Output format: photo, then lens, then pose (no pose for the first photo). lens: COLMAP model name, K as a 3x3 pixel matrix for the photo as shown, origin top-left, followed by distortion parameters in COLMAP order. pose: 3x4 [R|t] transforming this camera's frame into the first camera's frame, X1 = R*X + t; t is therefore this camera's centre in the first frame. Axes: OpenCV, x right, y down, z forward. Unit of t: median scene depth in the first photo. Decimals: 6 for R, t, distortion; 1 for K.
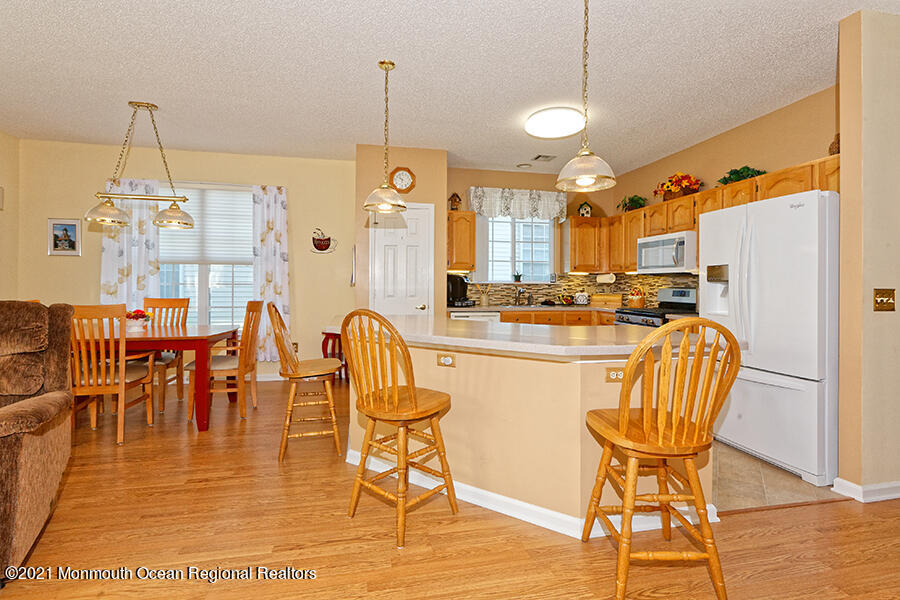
lens RADIAL K [[417.5, 0, 453.8], [0, 417.5, 282.9], [0, 0, 1]] dist [-0.013299, 0.003991]
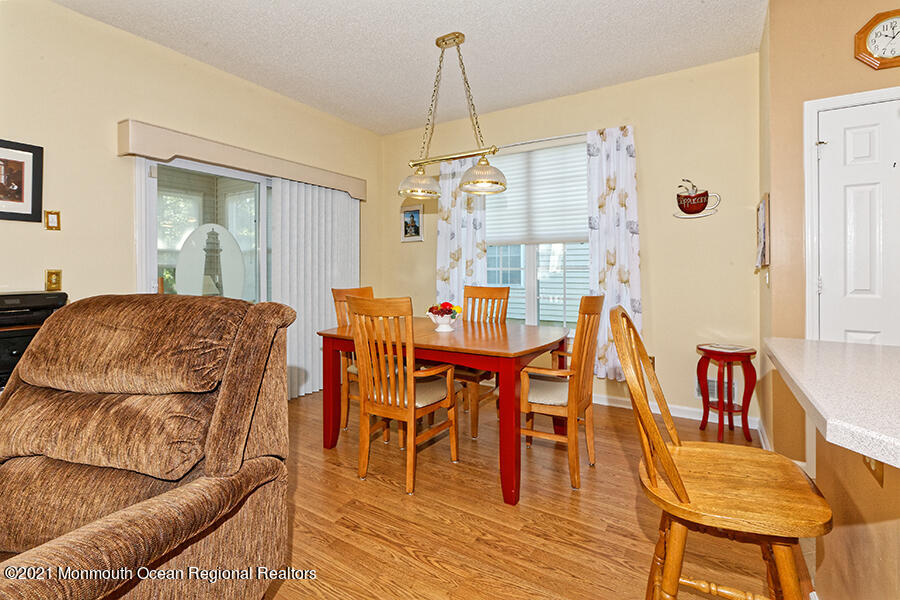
lens RADIAL K [[417.5, 0, 451.1], [0, 417.5, 265.6], [0, 0, 1]] dist [-0.013299, 0.003991]
pose [[0.712349, -0.012891, -0.701707, -0.146029], [0.010059, 0.999916, -0.008157, 0.001932], [0.701754, -0.001248, 0.712418, 0.317460]]
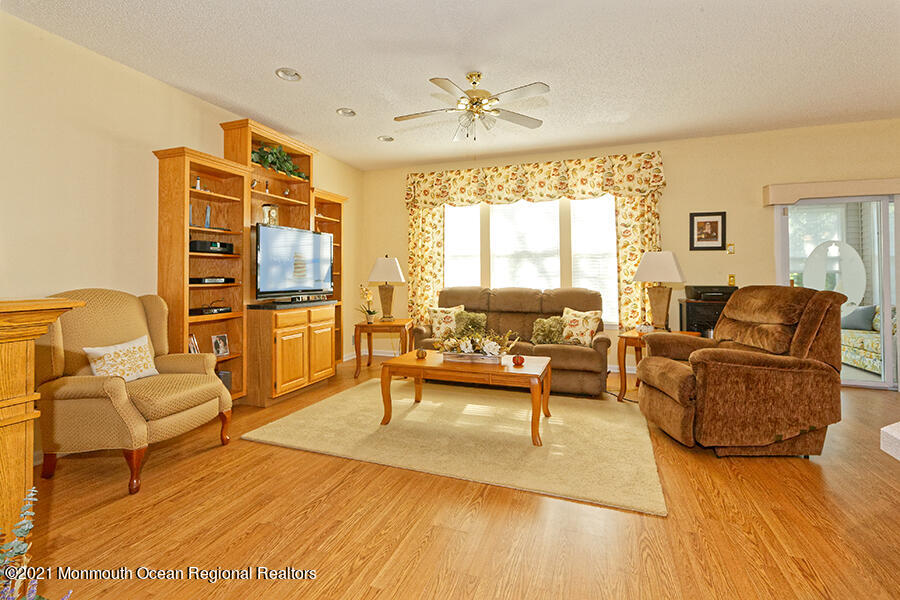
lens RADIAL K [[417.5, 0, 449.2], [0, 417.5, 262.4], [0, 0, 1]] dist [-0.013299, 0.003991]
pose [[-0.532593, -0.030356, -0.845827, 0.286904], [0.002492, 0.999296, -0.037433, 0.003953], [0.846368, -0.022044, -0.532142, 0.295905]]
